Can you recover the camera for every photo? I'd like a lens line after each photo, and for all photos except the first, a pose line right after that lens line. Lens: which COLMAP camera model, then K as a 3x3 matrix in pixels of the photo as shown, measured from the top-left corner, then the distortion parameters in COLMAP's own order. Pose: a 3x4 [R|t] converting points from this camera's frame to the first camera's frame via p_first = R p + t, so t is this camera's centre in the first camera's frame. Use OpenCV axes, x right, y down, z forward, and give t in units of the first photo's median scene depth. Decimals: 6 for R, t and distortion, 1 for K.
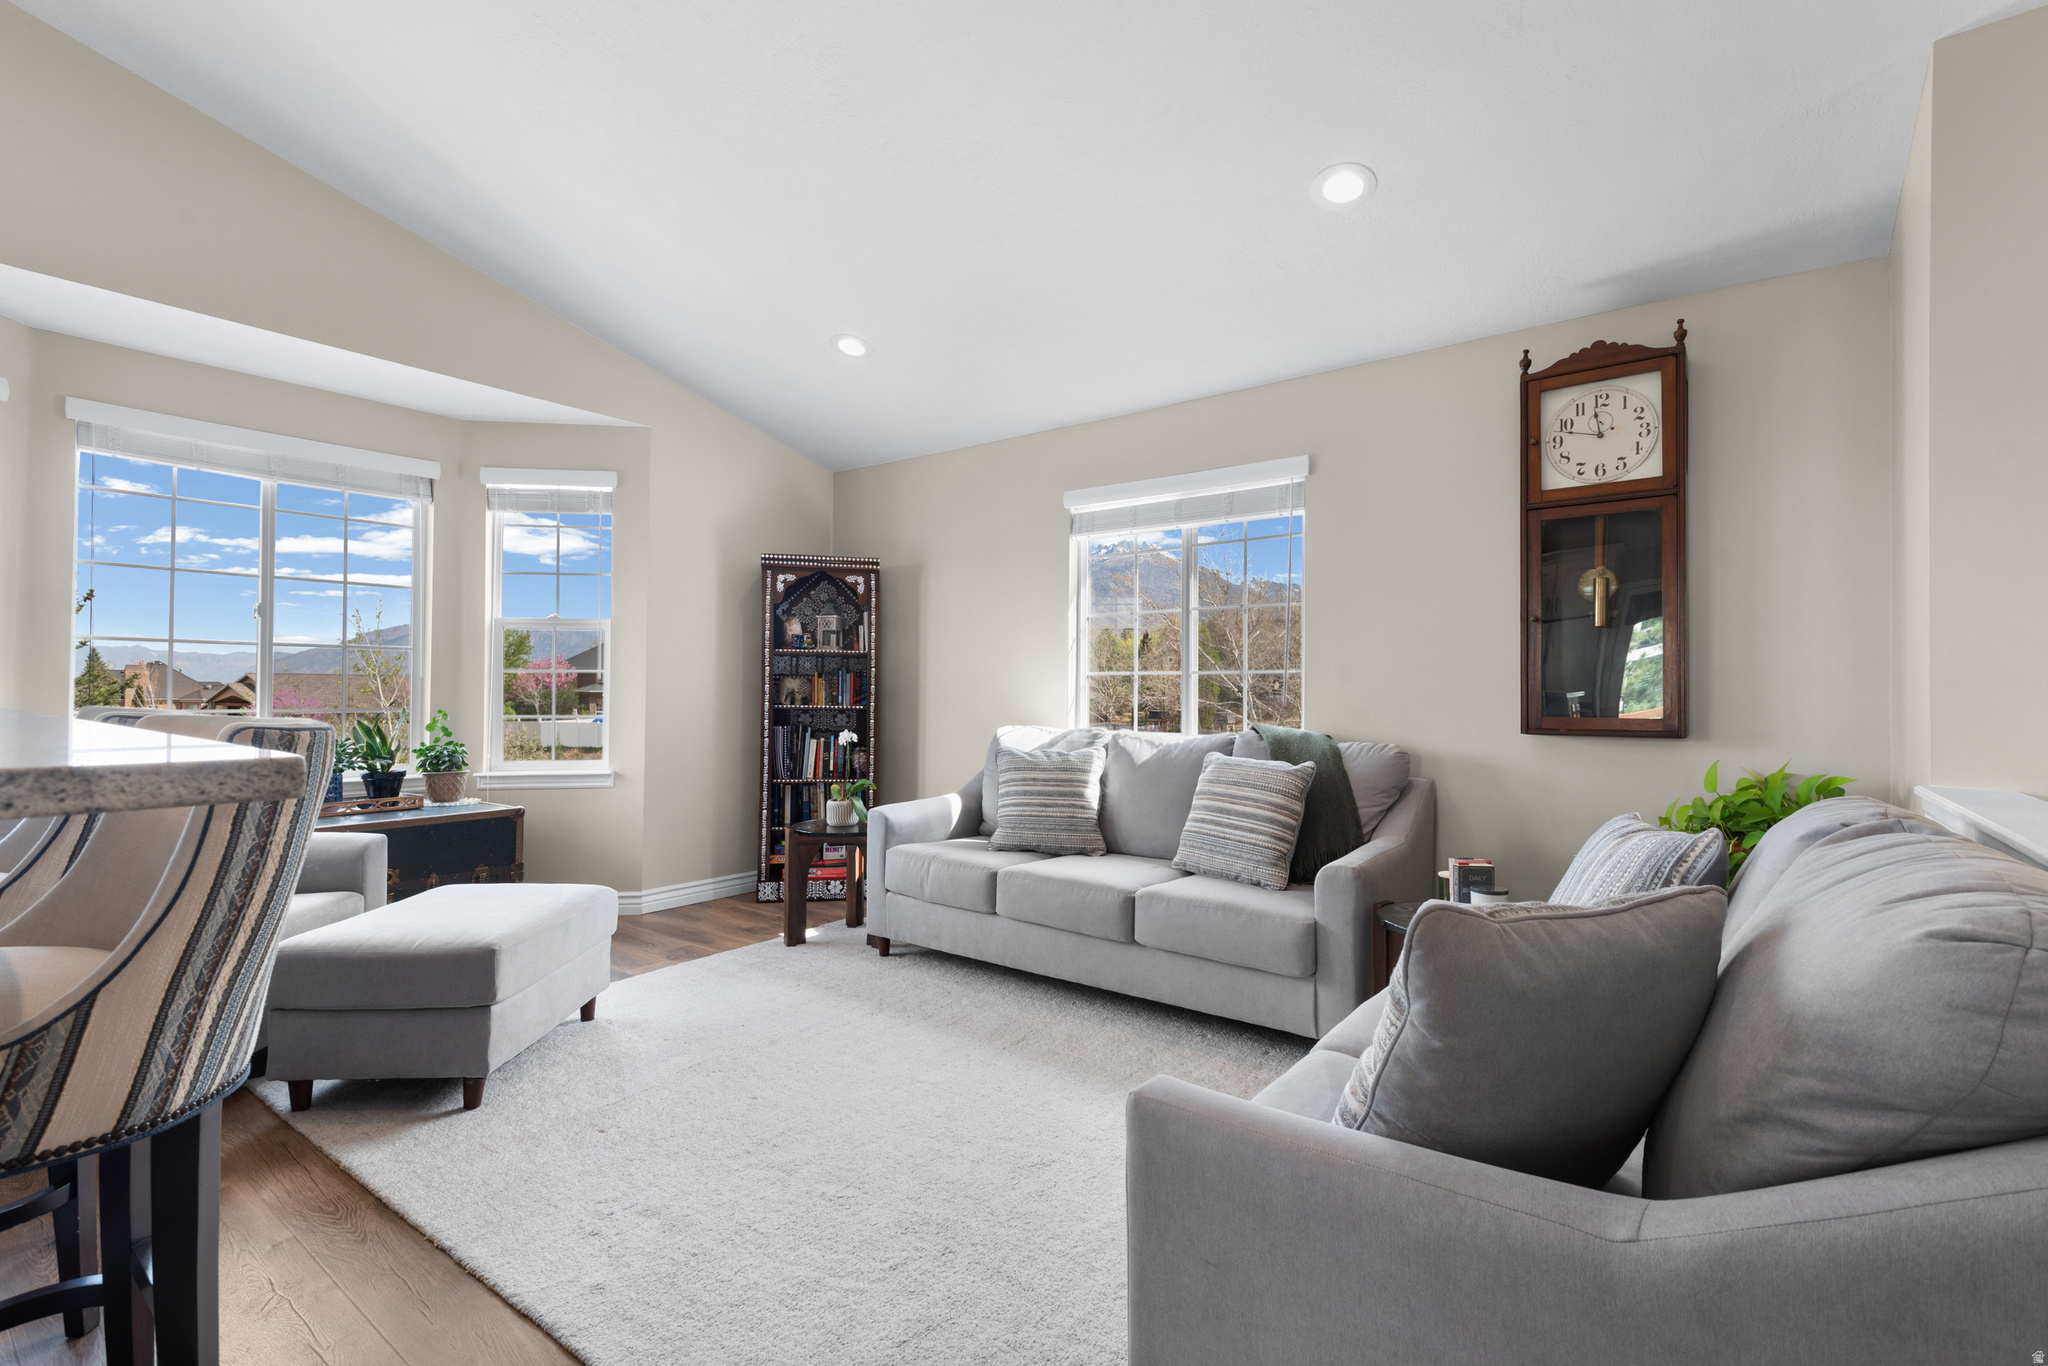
lens RADIAL K [[923.2, 0, 1003.6], [0, 923.2, 668.7], [0, 0, 1]] dist [0.019588, -0.007331]
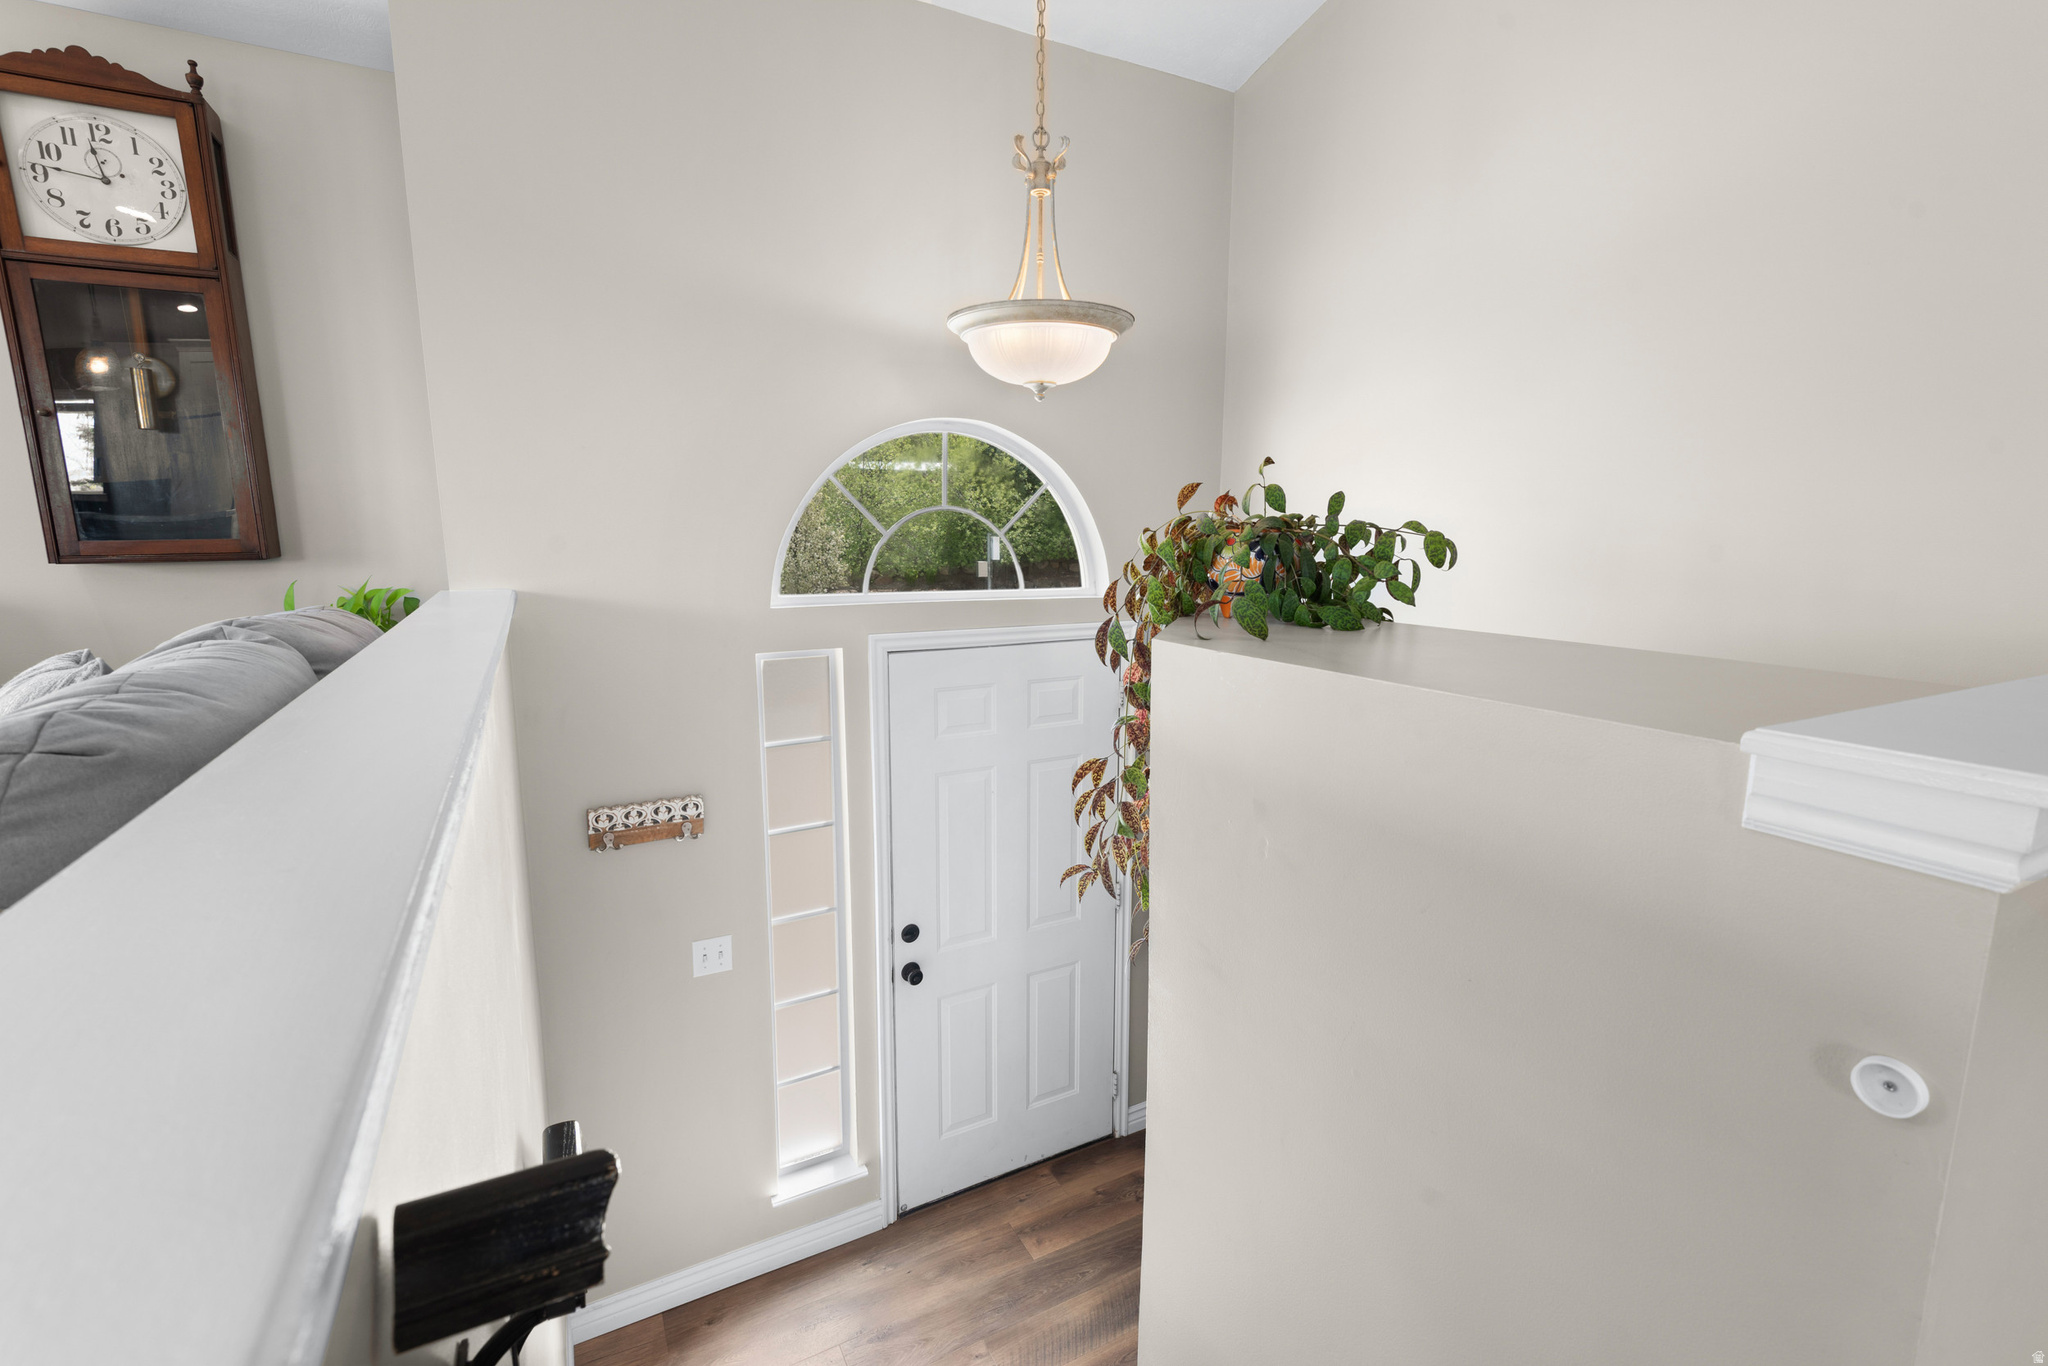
lens RADIAL K [[923.2, 0, 1030.6], [0, 923.2, 681.0], [0, 0, 1]] dist [0.019588, -0.007331]
pose [[0.396749, -0.162007, 0.903518, 0.159949], [-0.017716, 0.982767, 0.183997, 0.008355], [-0.917756, -0.089008, 0.387042, -0.071985]]
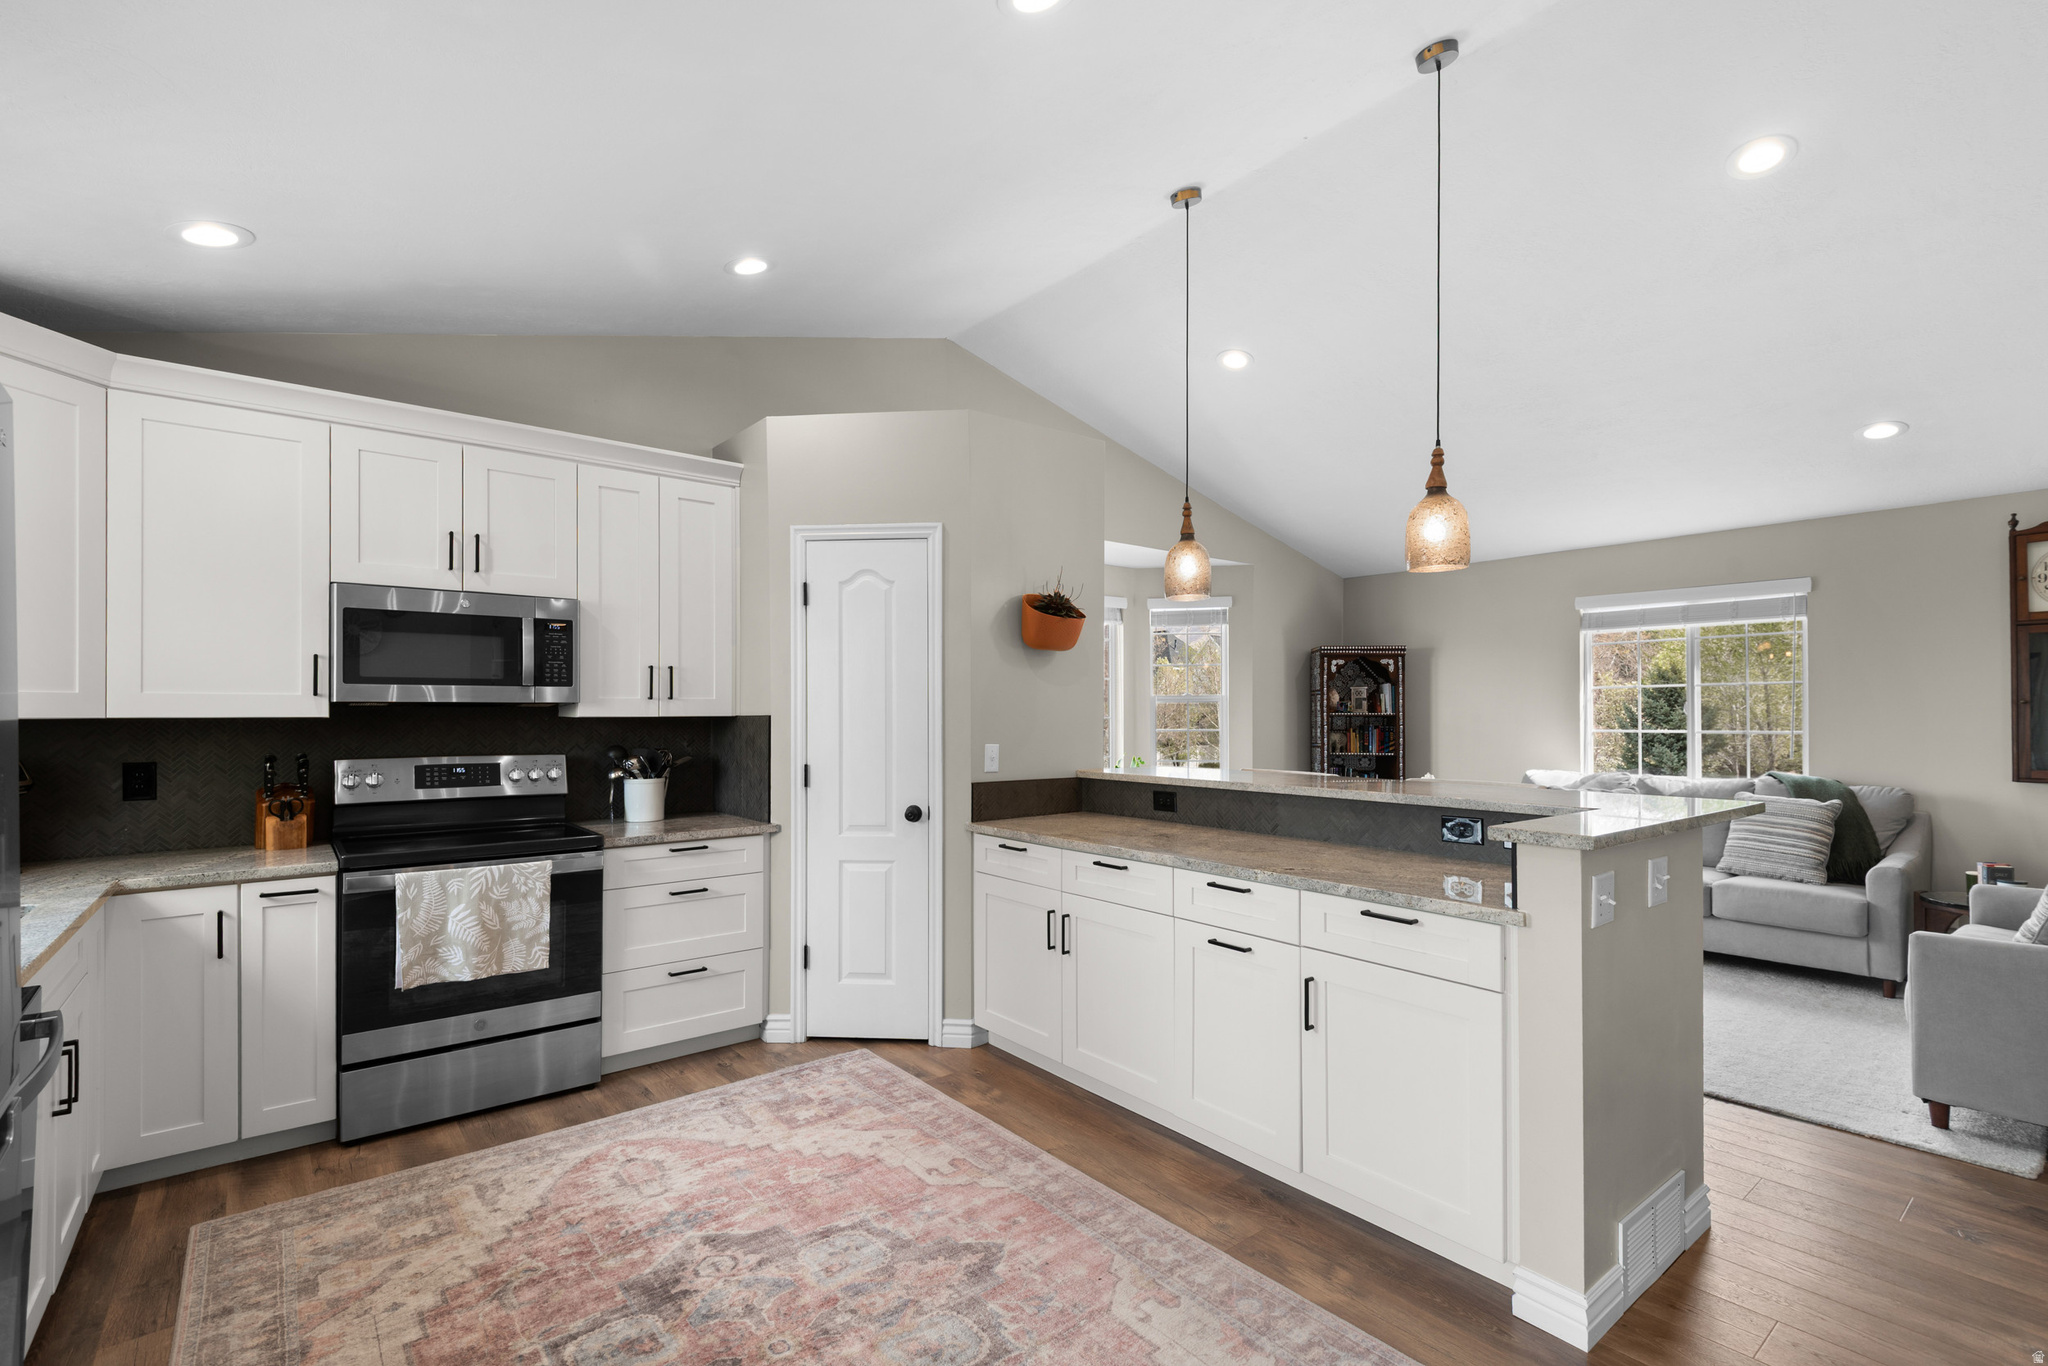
lens RADIAL K [[923.2, 0, 1034.3], [0, 923.2, 700.2], [0, 0, 1]] dist [0.019588, -0.007331]
pose [[0.975303, -0.015758, -0.220310, -0.595723], [0.017216, 0.999841, 0.004697, -0.087980], [0.220201, -0.008374, 0.975418, -0.738019]]
